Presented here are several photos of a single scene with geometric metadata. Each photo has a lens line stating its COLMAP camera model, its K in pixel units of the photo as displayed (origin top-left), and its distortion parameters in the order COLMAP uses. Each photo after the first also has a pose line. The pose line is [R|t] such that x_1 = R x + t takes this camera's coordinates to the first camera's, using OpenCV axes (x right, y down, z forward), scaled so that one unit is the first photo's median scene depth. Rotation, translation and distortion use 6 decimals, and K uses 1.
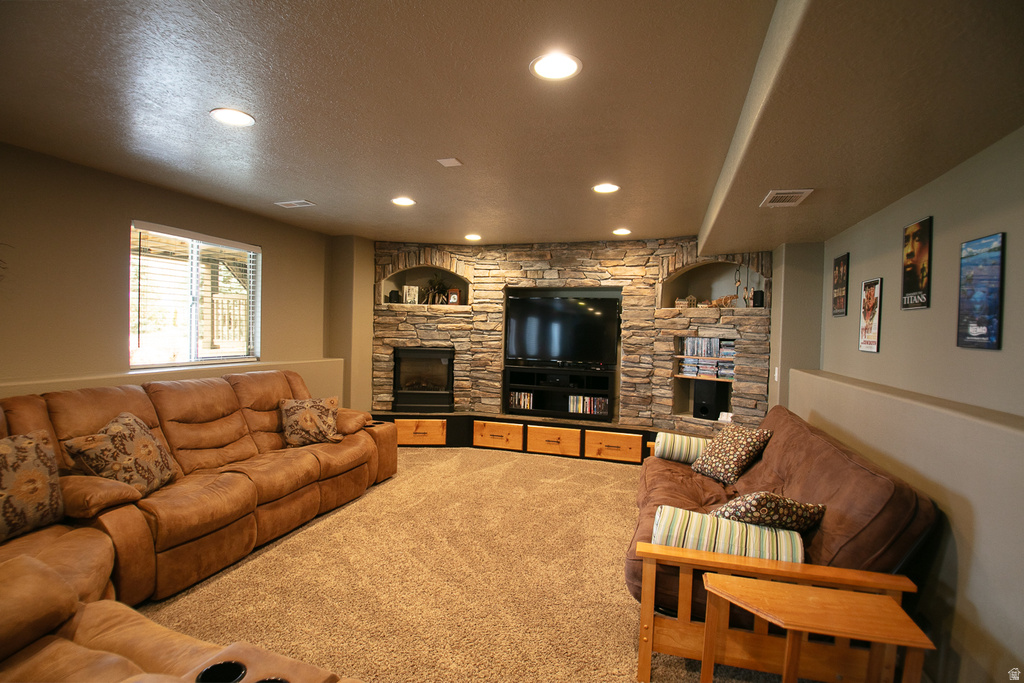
lens RADIAL K [[510.5, 0, 515.4], [0, 510.5, 341.8], [0, 0, 1]] dist [-0.038284, -0.002901]
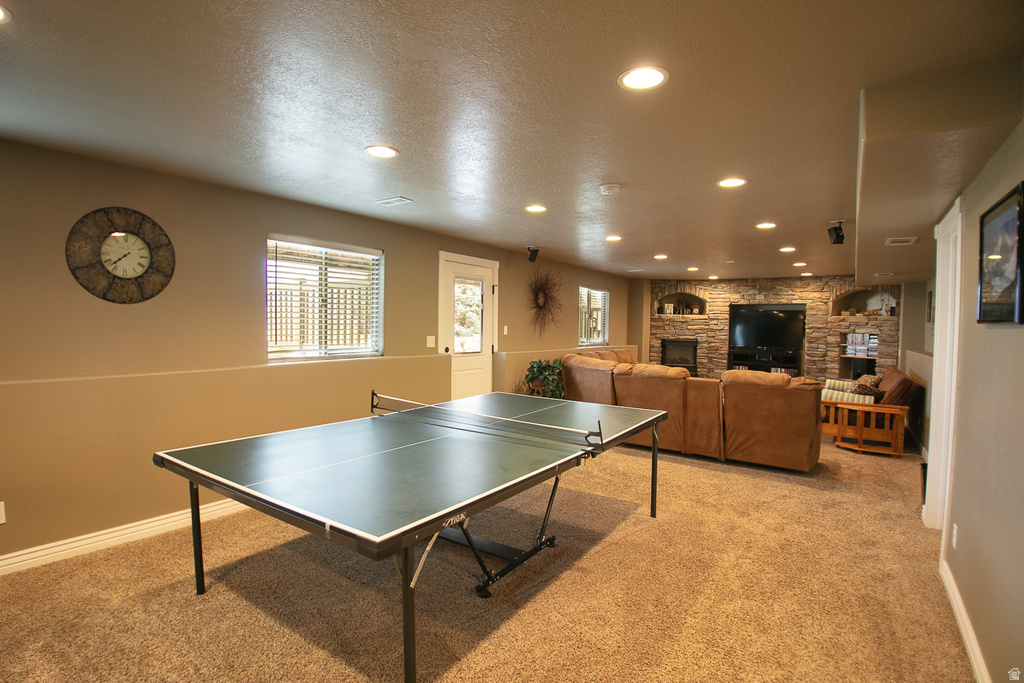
lens RADIAL K [[510.5, 0, 504.6], [0, 510.5, 340.3], [0, 0, 1]] dist [-0.038284, -0.002901]
pose [[0.950921, 0.003267, -0.309416, -0.225936], [-0.003552, 0.999994, -0.000356, 0.017812], [0.309413, 0.001437, 0.950927, -0.900956]]
